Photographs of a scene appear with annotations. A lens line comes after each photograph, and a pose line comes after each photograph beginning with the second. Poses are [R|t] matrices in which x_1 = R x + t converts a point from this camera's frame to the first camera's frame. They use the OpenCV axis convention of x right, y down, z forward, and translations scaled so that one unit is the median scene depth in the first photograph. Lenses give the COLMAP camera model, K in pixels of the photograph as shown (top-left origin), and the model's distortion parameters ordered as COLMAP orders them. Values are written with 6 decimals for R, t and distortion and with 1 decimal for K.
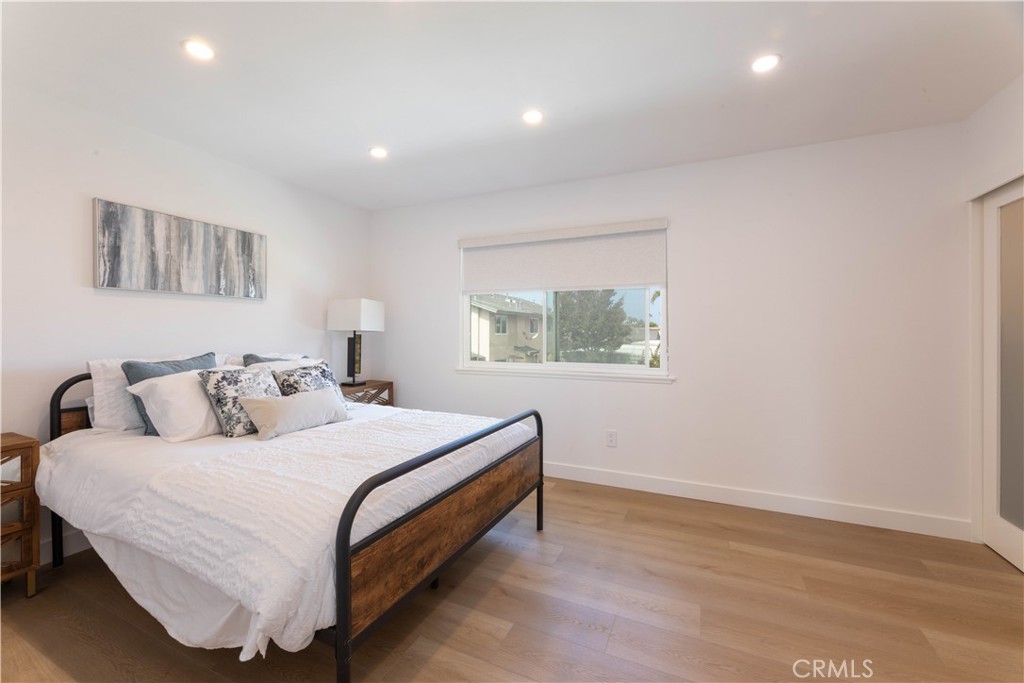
lens RADIAL K [[405.6, 0, 512.0], [0, 405.6, 341.5], [0, 0, 1]] dist [-0.000208, -0.000019]
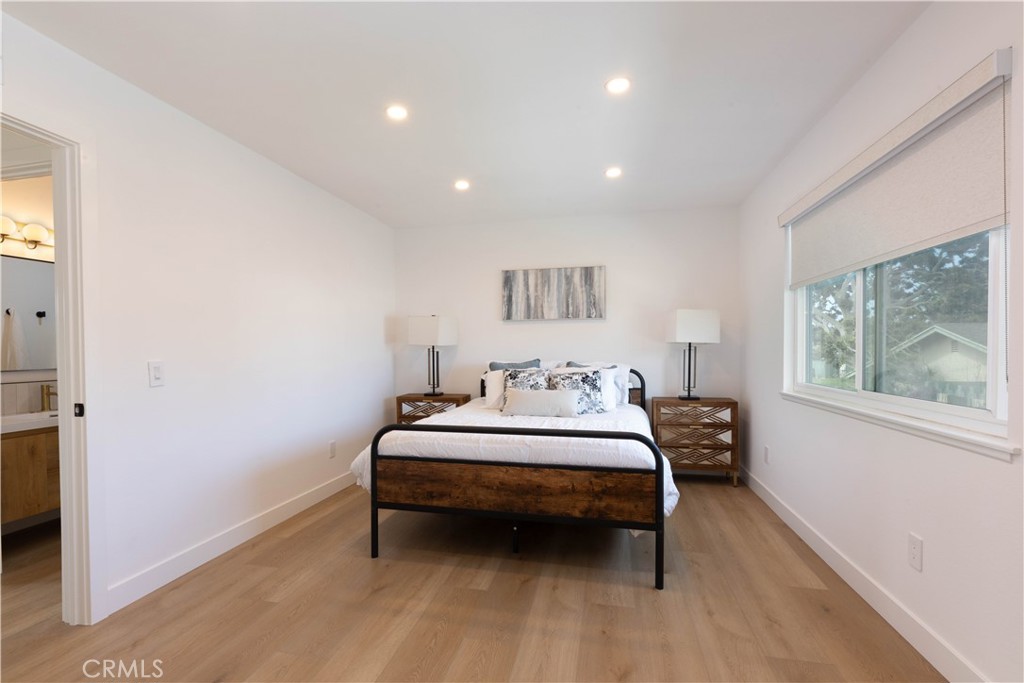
lens RADIAL K [[463.7, 0, 510.5], [0, 463.7, 369.9], [0, 0, 1]] dist [-0.000633, -0.000142]
pose [[0.234980, 0.040838, -0.971142, 0.834691], [-0.014717, 0.999152, 0.038455, 0.003215], [0.971889, 0.005256, 0.235381, 0.479902]]
